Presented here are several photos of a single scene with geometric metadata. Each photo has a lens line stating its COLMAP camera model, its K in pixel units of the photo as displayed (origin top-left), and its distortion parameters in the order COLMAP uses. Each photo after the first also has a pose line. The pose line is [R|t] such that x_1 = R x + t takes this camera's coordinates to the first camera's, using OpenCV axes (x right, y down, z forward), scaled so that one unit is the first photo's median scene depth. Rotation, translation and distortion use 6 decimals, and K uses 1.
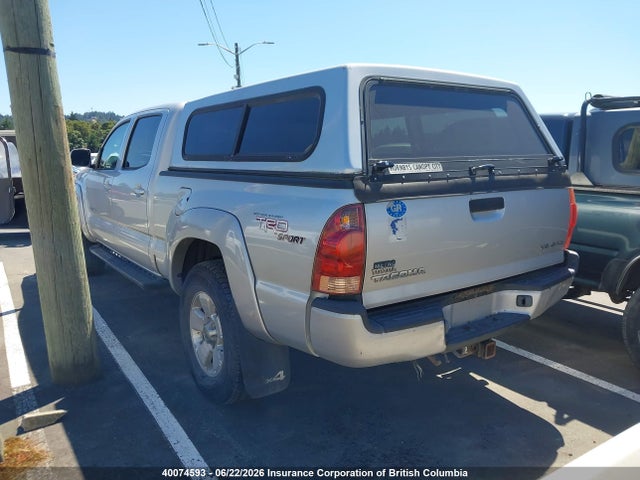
lens RADIAL K [[512.4, 0, 318.4], [0, 512.4, 239.8], [0, 0, 1]] dist [0.043336, -0.046411]
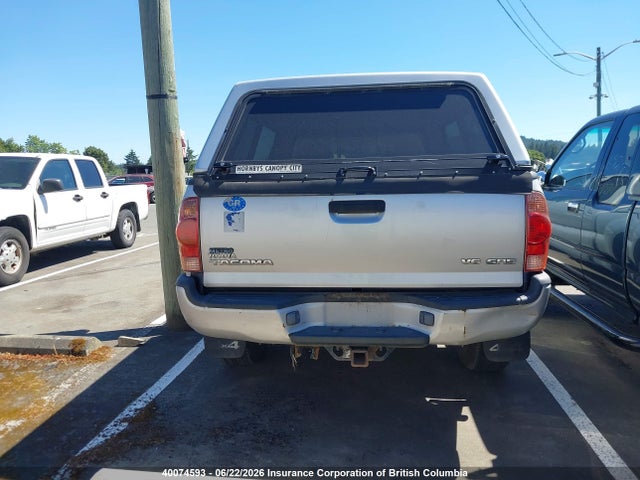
lens RADIAL K [[512.4, 0, 315.4], [0, 512.4, 238.3], [0, 0, 1]] dist [0.043336, -0.046411]
pose [[0.759973, 0.072852, -0.645859, 0.945038], [-0.097900, 0.995192, -0.002940, 0.002103], [0.642540, 0.065464, 0.763451, 0.219893]]
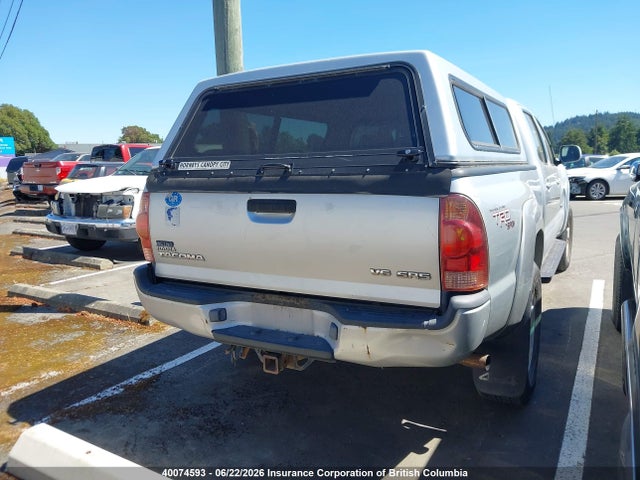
lens RADIAL K [[512.4, 0, 315.5], [0, 512.4, 241.4], [0, 0, 1]] dist [0.043336, -0.046411]
pose [[0.432349, 0.130651, -0.892191, 1.254817], [-0.134318, 0.987740, 0.079554, -0.093866], [0.891646, 0.085442, 0.444597, 0.699487]]
